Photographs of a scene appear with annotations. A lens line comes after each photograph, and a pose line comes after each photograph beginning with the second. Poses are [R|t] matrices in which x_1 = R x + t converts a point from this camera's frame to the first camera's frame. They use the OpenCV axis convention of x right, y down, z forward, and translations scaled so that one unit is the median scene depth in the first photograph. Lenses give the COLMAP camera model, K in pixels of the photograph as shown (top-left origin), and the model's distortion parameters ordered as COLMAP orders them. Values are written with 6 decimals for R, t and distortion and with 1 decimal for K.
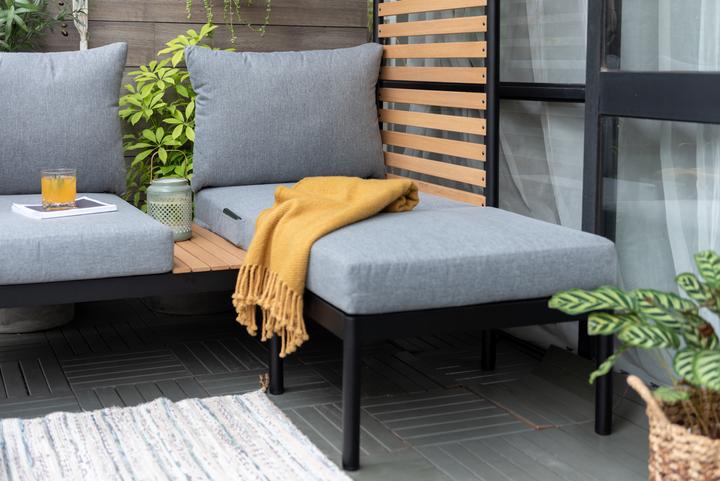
lens RADIAL K [[976.8, 0, 360.0], [0, 976.8, 240.5], [0, 0, 1]] dist [-0.309416, 0.549994]
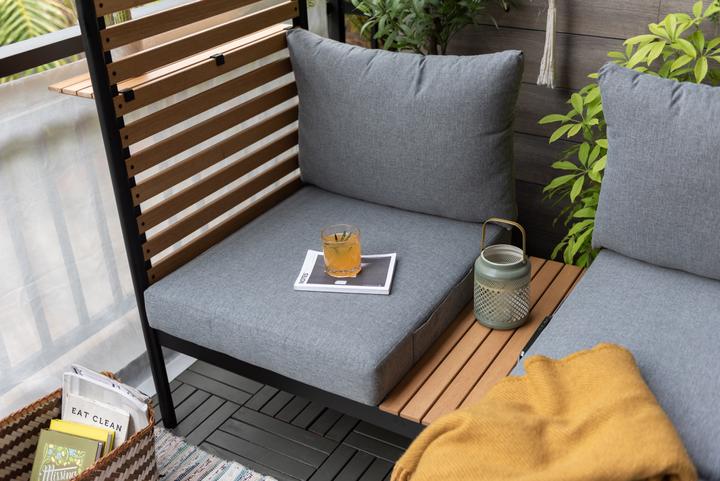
lens RADIAL K [[786.9, 0, 359.3], [0, 786.9, 285.6], [0, 0, 1]] dist [0.000786, -0.006982]
pose [[0.558212, 0.391627, -0.731456, 0.208783], [-0.089572, 0.904885, 0.416125, -0.279664], [0.824849, -0.166768, 0.540197, 0.503568]]
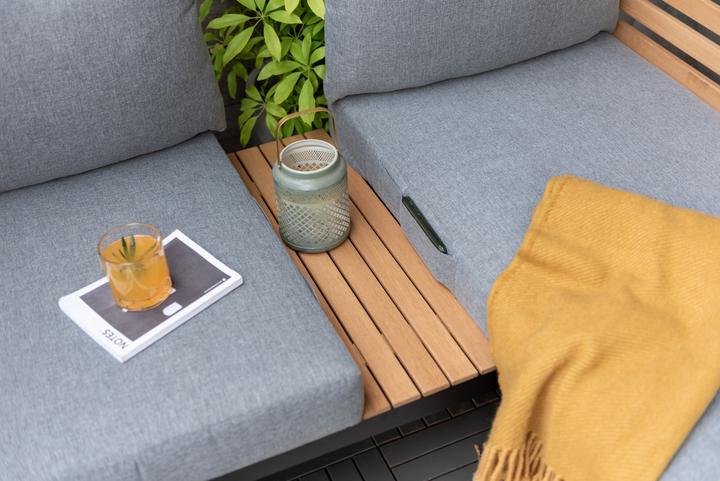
lens RADIAL K [[854.6, 0, 360.5], [0, 854.6, 289.0], [0, 0, 1]] dist [-0.000397, -0.008389]
pose [[0.998966, -0.026406, -0.036999, -0.138128], [0.042430, 0.833705, 0.550577, -0.262893], [0.016308, -0.551578, 0.833964, 0.477492]]
